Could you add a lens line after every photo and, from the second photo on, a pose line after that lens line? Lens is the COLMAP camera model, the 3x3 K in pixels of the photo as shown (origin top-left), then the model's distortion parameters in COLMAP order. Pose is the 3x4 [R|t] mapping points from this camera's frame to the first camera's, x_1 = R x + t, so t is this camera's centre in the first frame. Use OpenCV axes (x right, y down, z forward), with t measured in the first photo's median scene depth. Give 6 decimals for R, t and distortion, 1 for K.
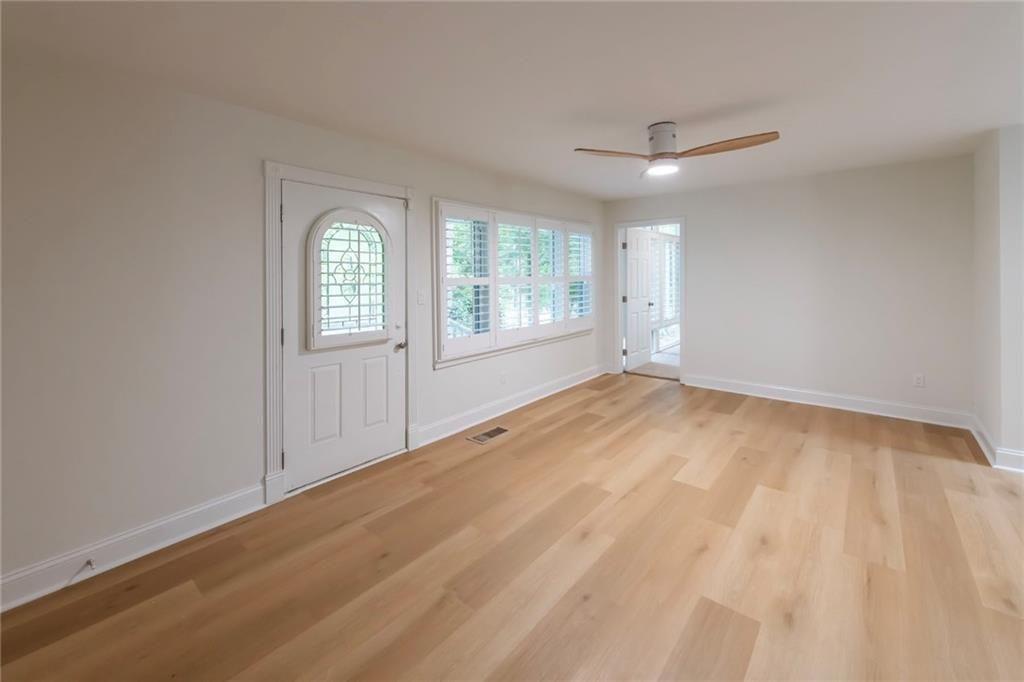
lens RADIAL K [[415.2, 0, 511.3], [0, 415.2, 313.4], [0, 0, 1]] dist [0.001410, -0.000122]
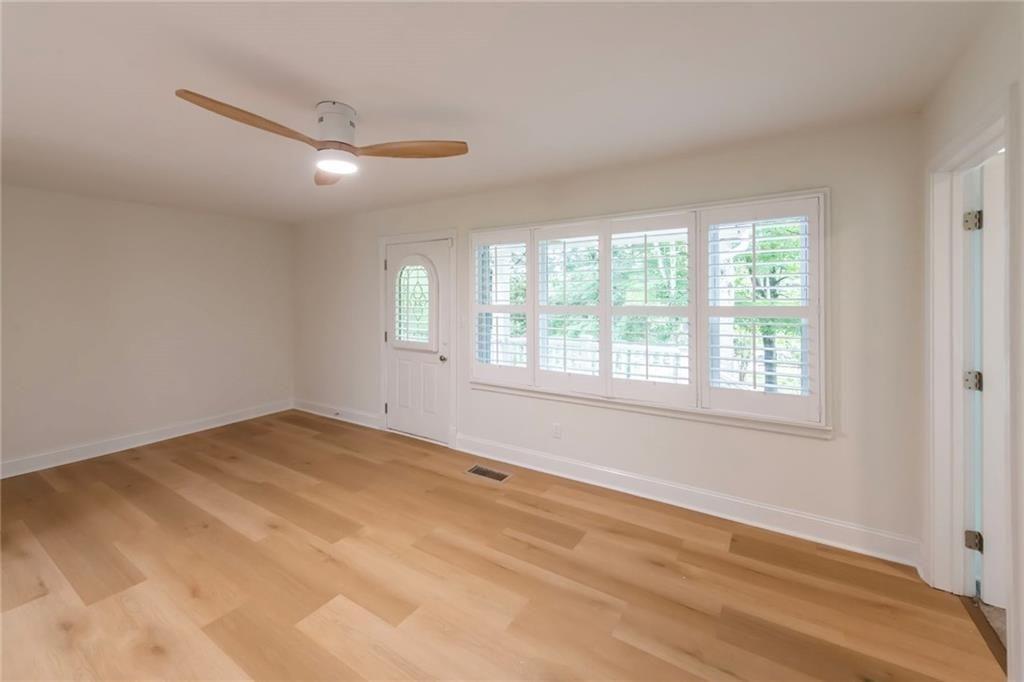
lens RADIAL K [[415.2, 0, 511.3], [0, 415.2, 313.4], [0, 0, 1]] dist [0.001410, -0.000122]
pose [[0.136107, 0.050325, -0.989415, 1.163987], [-0.094081, 0.994852, 0.037659, -0.142686], [0.986217, 0.087960, 0.140141, 1.203130]]
